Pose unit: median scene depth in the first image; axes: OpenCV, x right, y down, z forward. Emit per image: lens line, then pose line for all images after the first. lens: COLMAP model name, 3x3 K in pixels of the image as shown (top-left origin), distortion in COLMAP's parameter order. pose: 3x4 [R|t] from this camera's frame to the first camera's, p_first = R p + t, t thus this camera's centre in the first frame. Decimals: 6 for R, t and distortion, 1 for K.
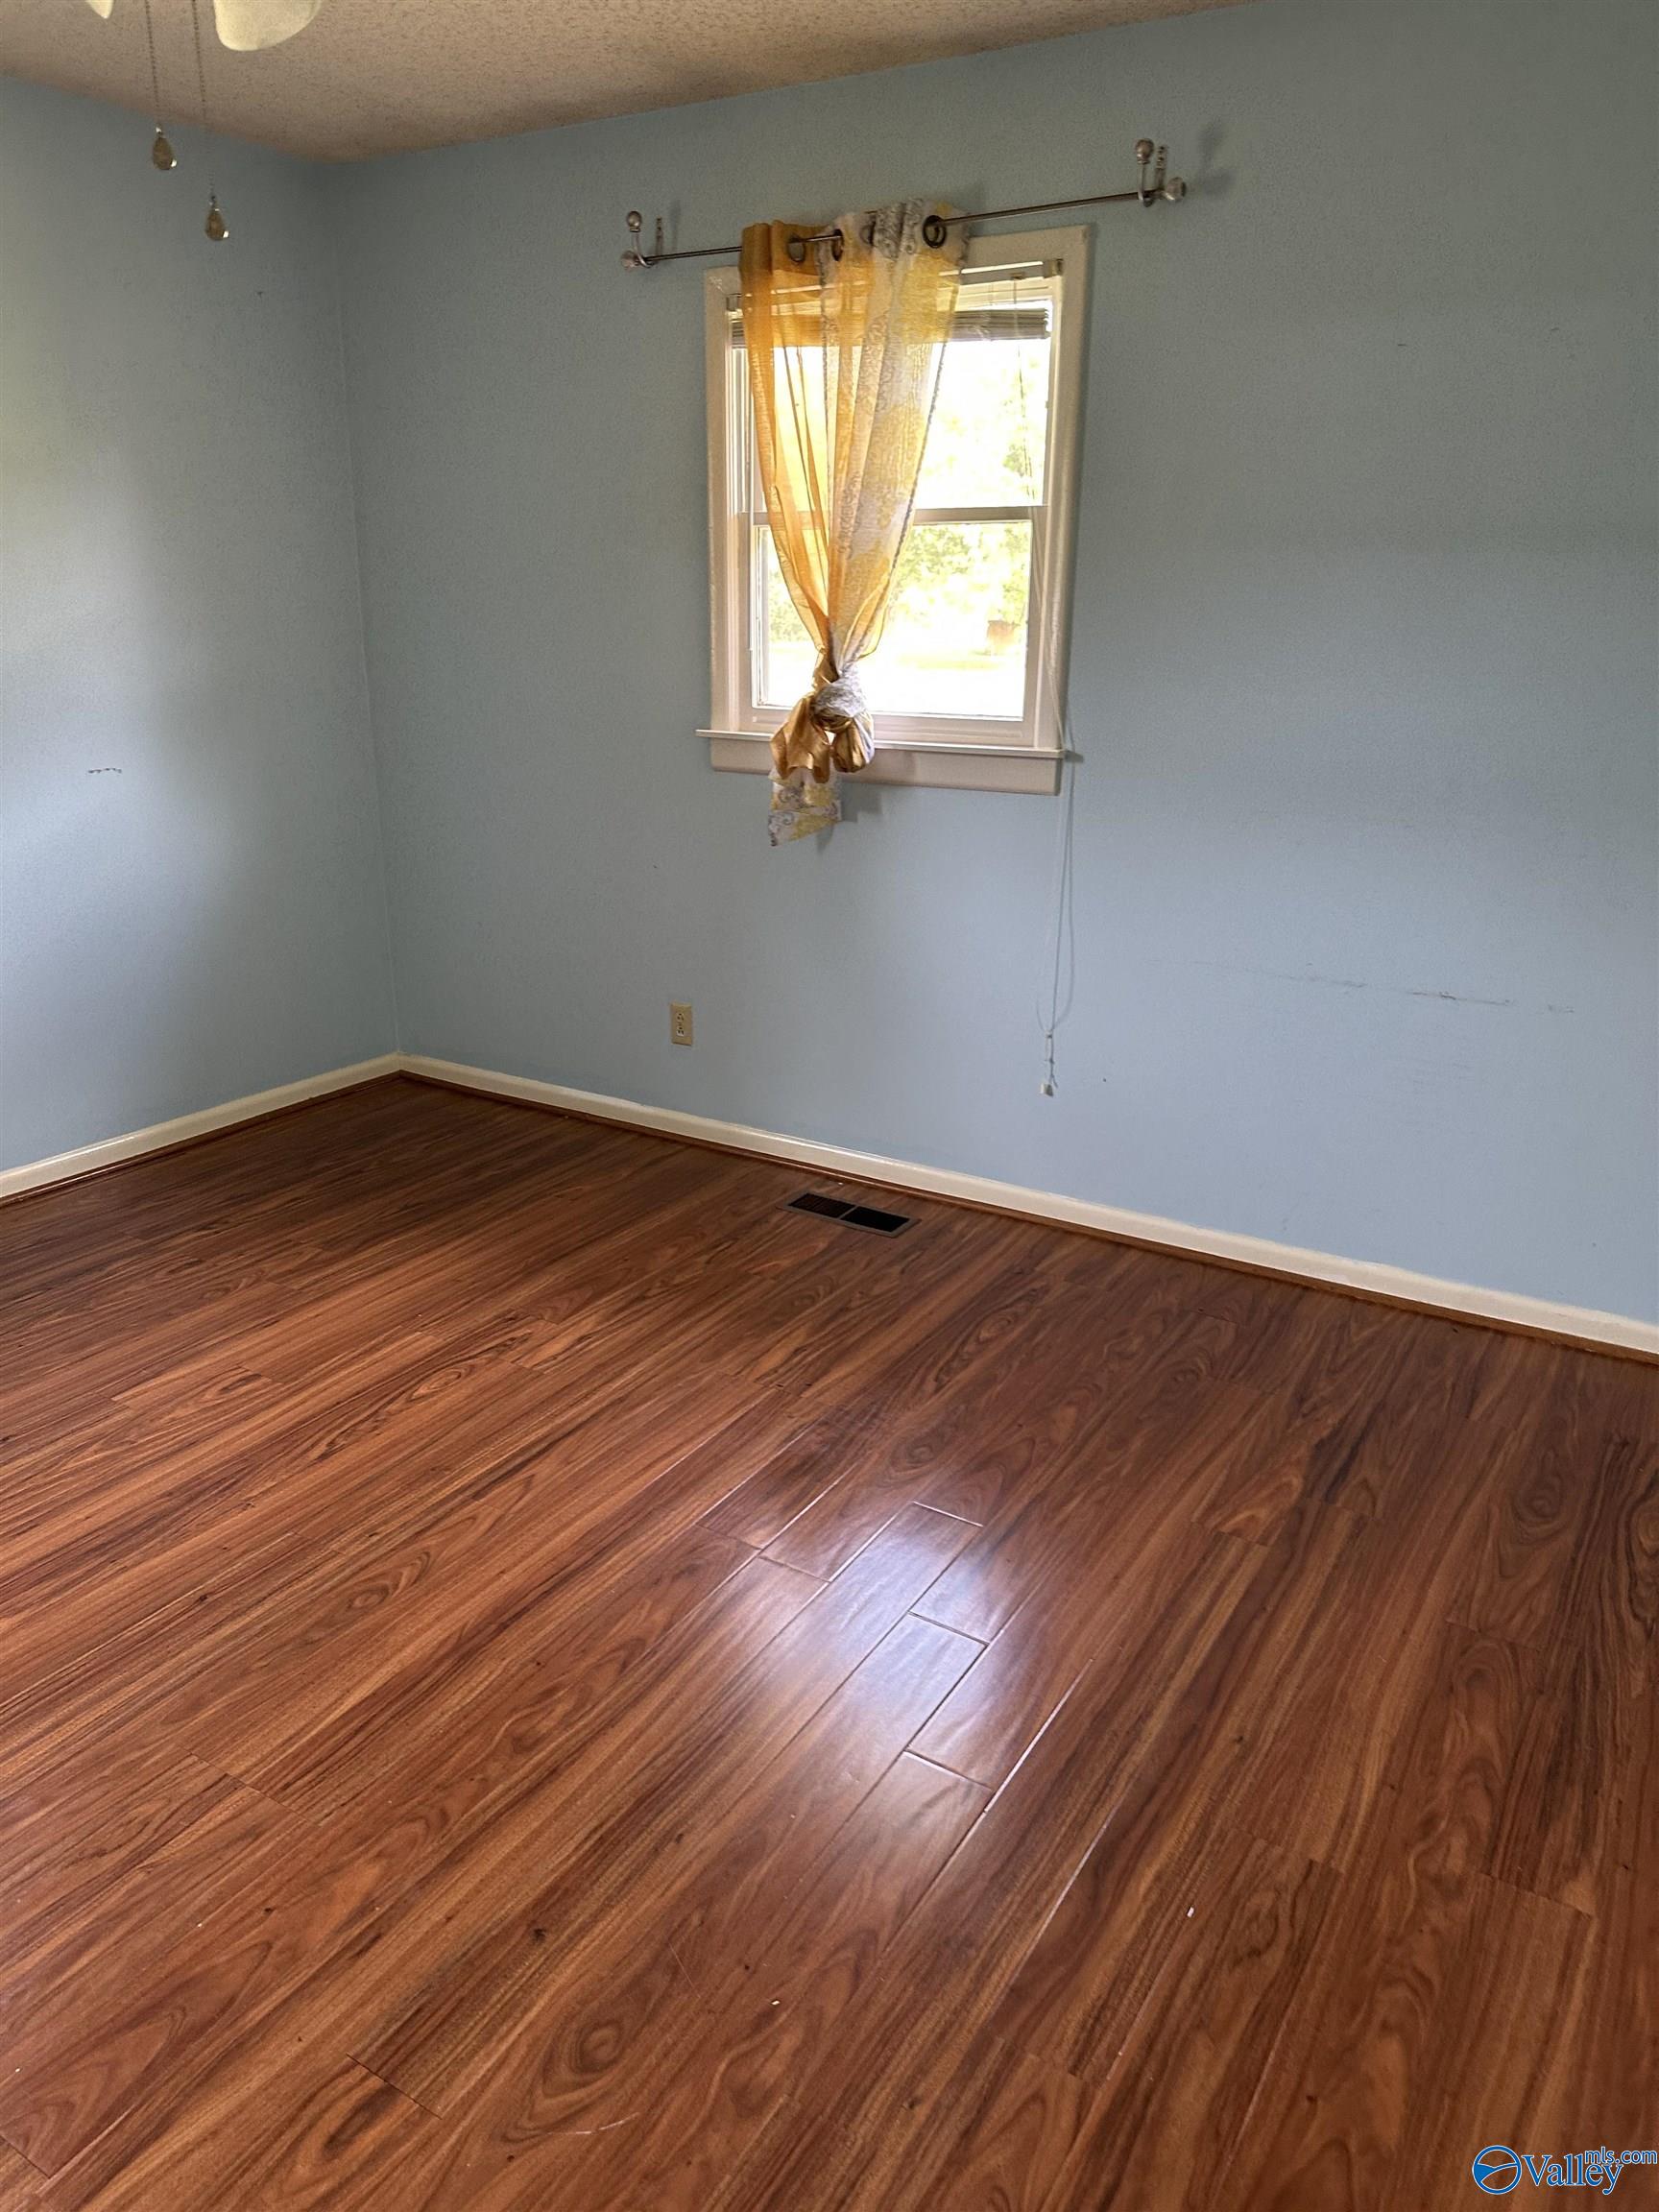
lens RADIAL K [[1560.3, 0, 796.0], [0, 1560.3, 1115.9], [0, 0, 1]] dist [0.102612, -0.136369]
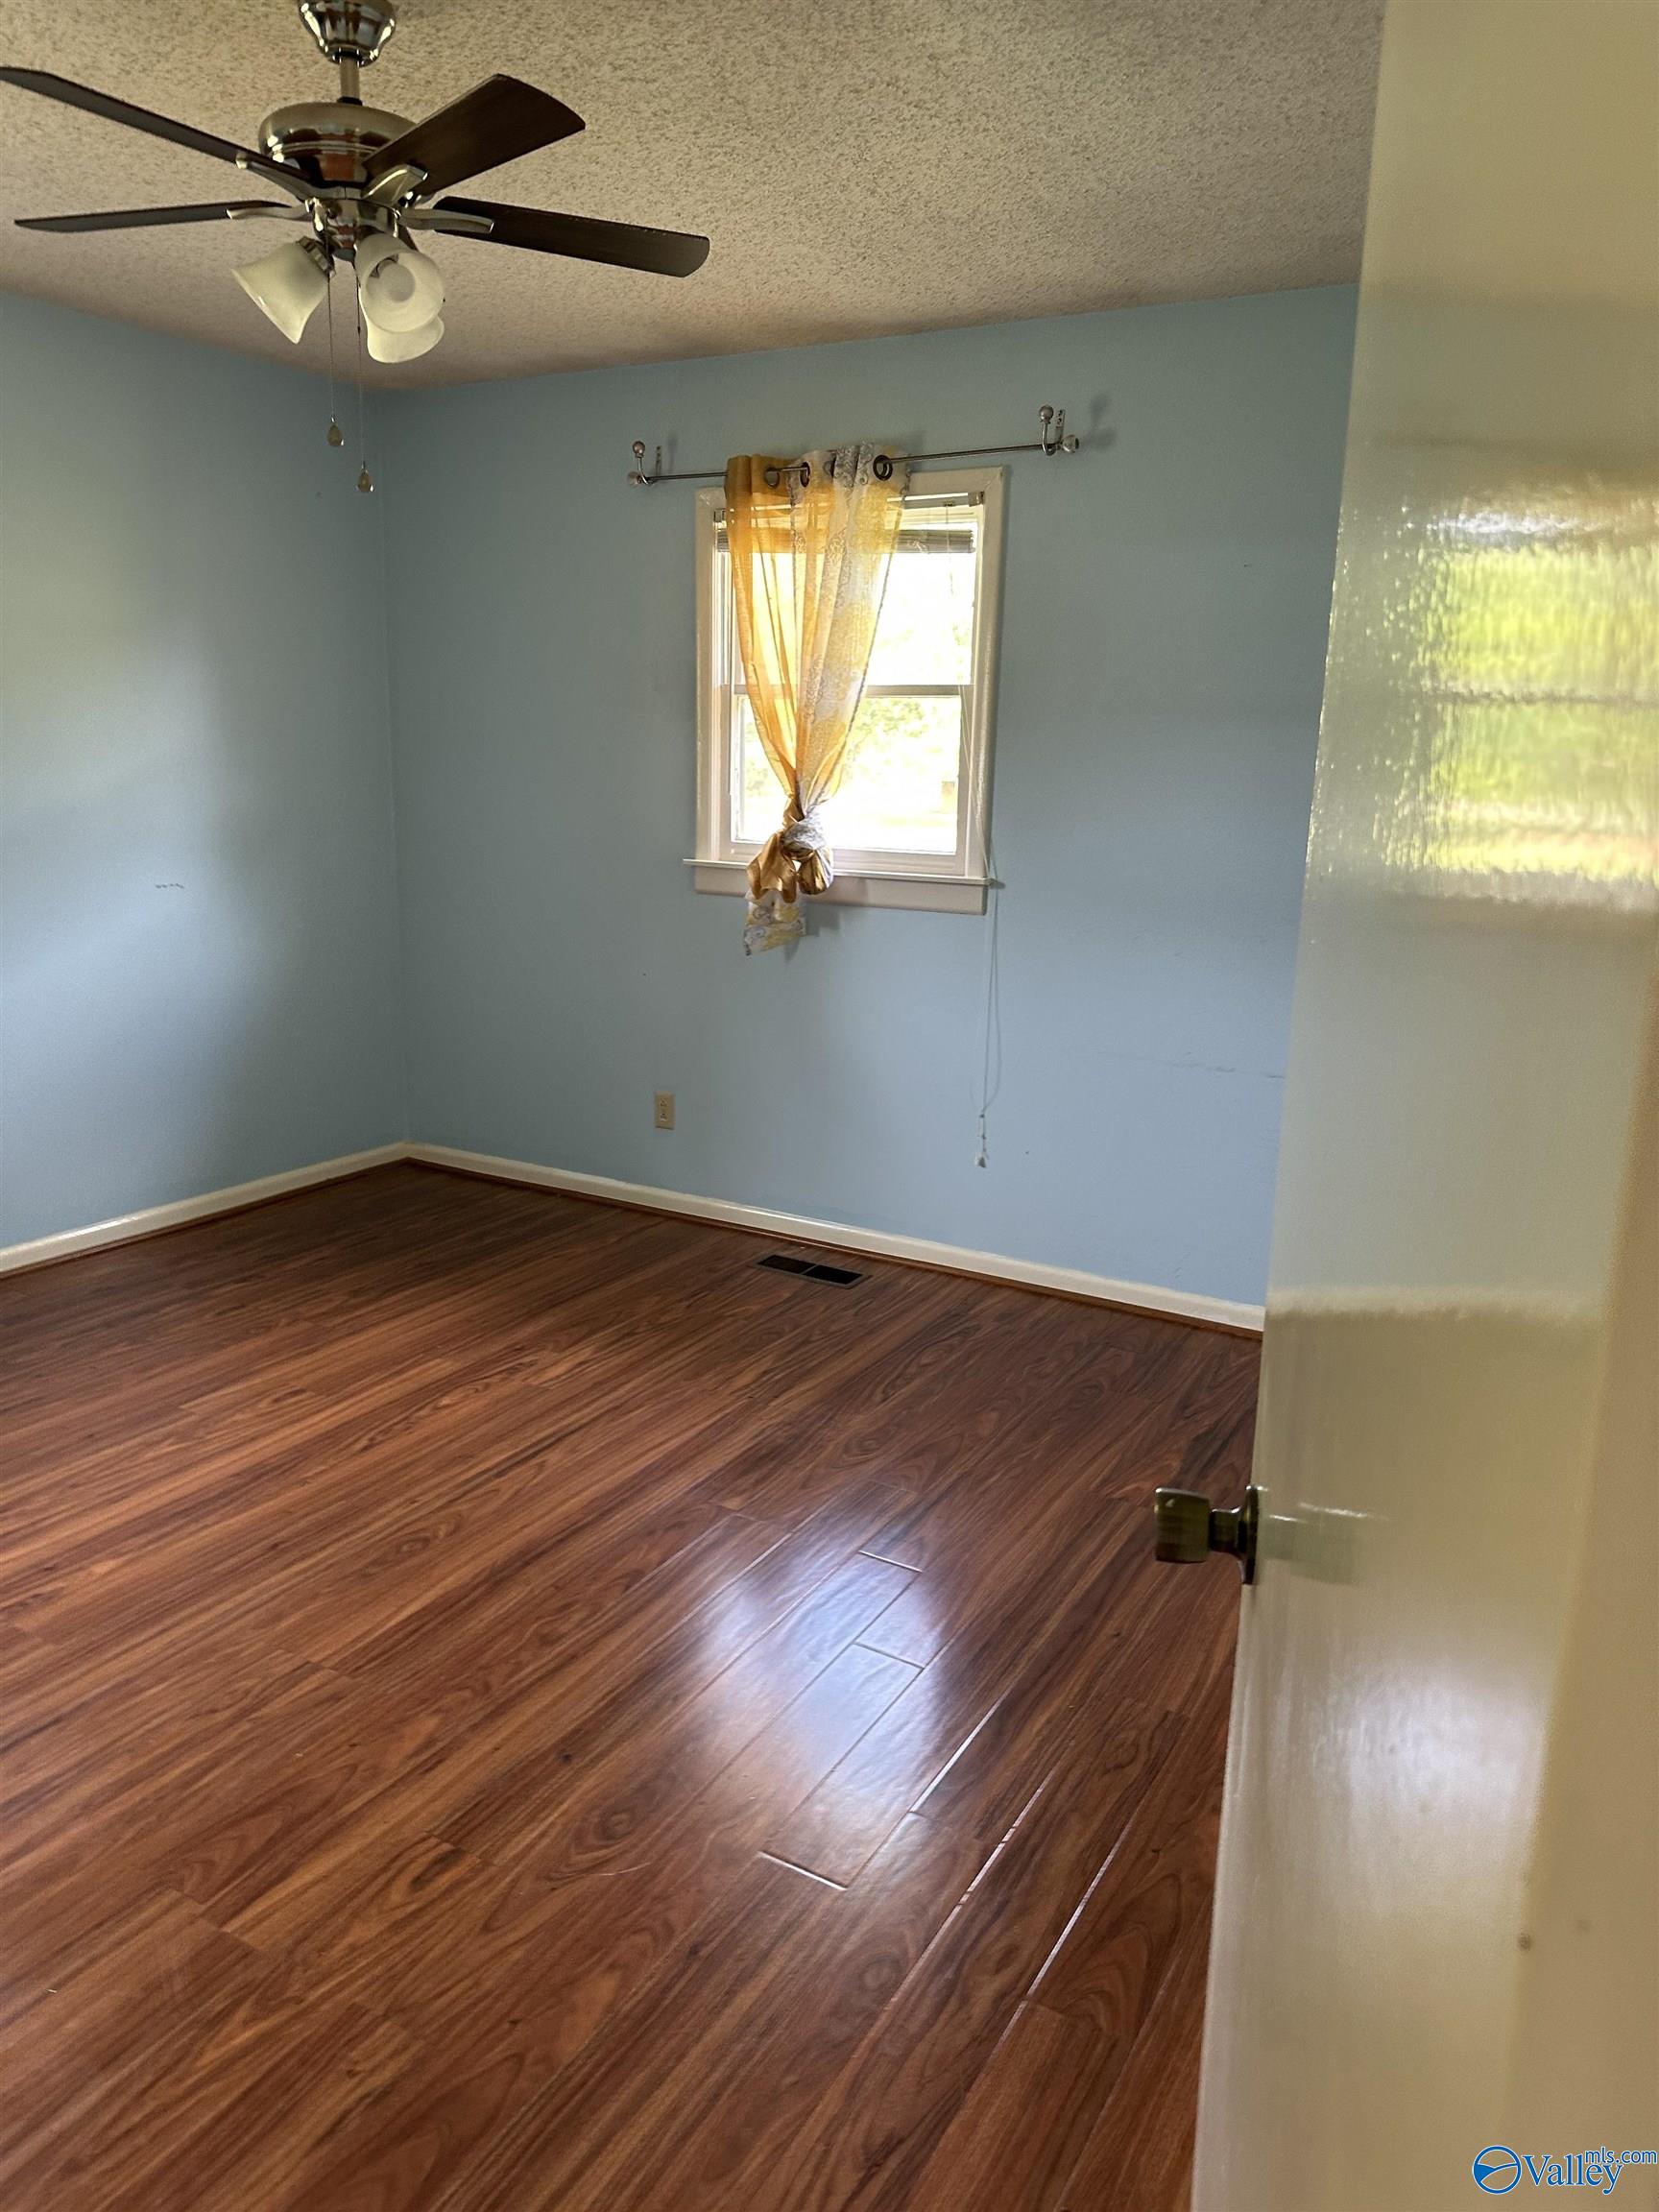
lens RADIAL K [[1541.4, 0, 812.3], [0, 1541.4, 1112.4], [0, 0, 1]] dist [0.165558, -0.320314]
pose [[0.999283, 0.009525, 0.036656, -0.009467], [-0.006079, 0.995650, -0.092977, 0.068737], [-0.037382, 0.092688, 0.994993, -0.195796]]
